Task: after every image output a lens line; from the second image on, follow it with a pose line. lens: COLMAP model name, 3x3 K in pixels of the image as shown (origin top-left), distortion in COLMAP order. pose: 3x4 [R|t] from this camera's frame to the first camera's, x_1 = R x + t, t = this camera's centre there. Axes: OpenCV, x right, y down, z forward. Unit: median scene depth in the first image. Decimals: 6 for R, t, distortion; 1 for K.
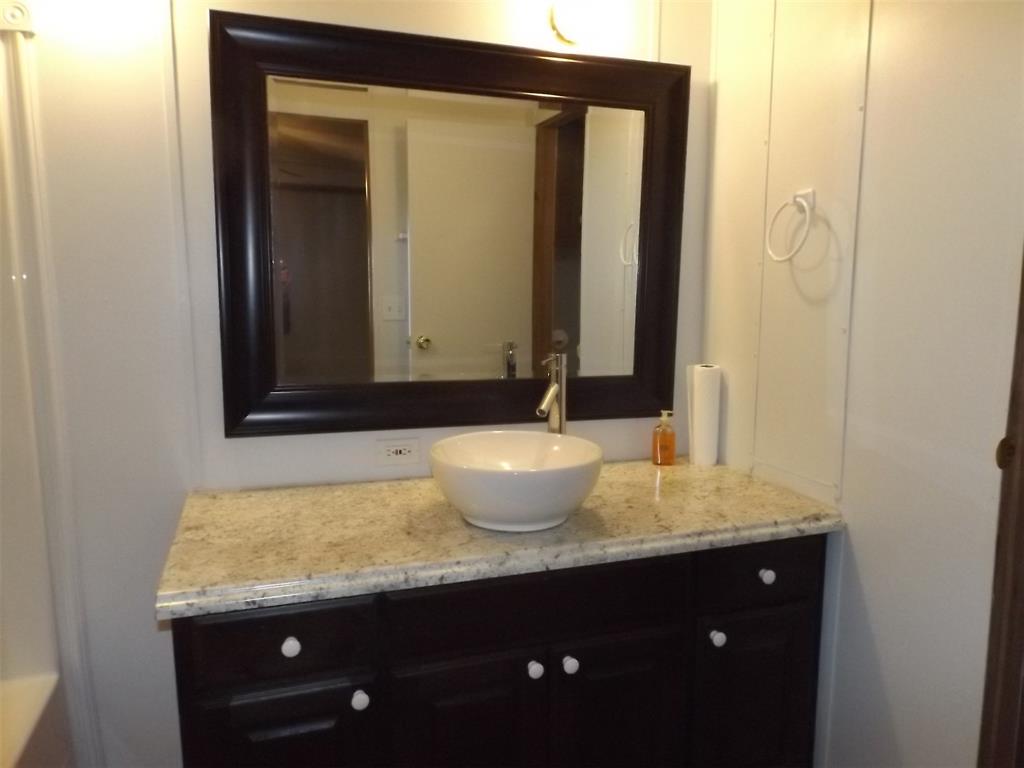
lens RADIAL K [[739.4, 0, 511.2], [0, 739.4, 384.0], [0, 0, 1]] dist [0.006211, -0.019756]
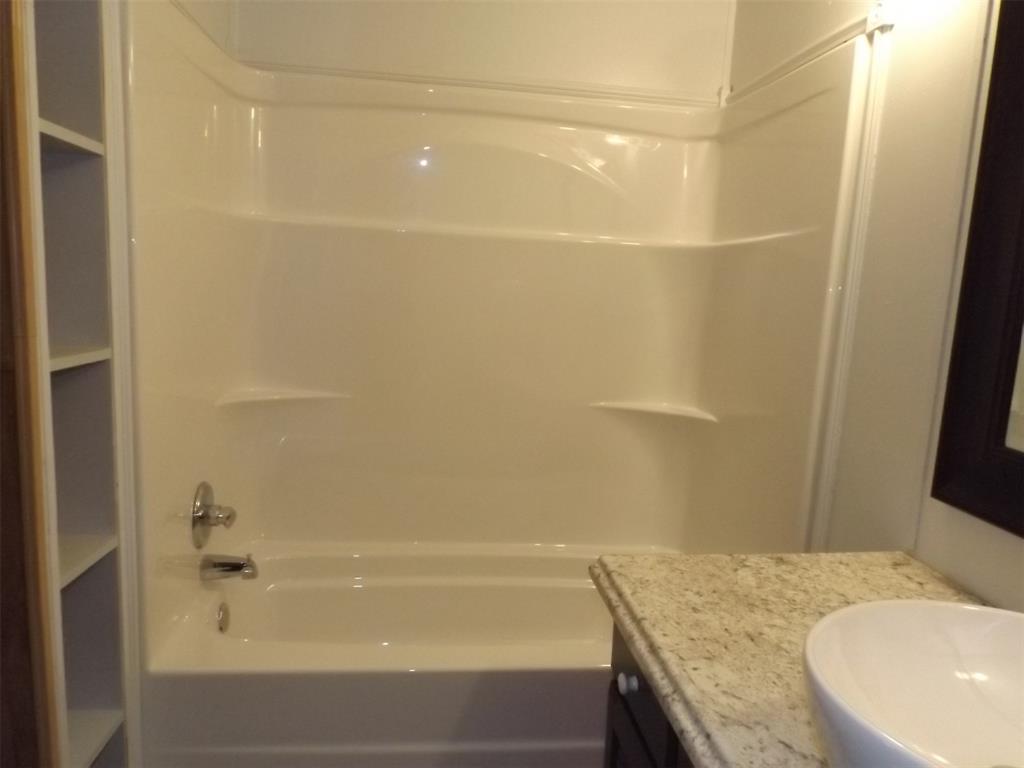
lens RADIAL K [[739.4, 0, 511.0], [0, 739.4, 386.8], [0, 0, 1]] dist [0.006211, -0.019756]
pose [[-0.229564, 0.126275, -0.965067, 0.474761], [-0.173733, 0.970307, 0.168287, -0.098668], [0.957662, 0.206297, -0.200810, 0.852693]]
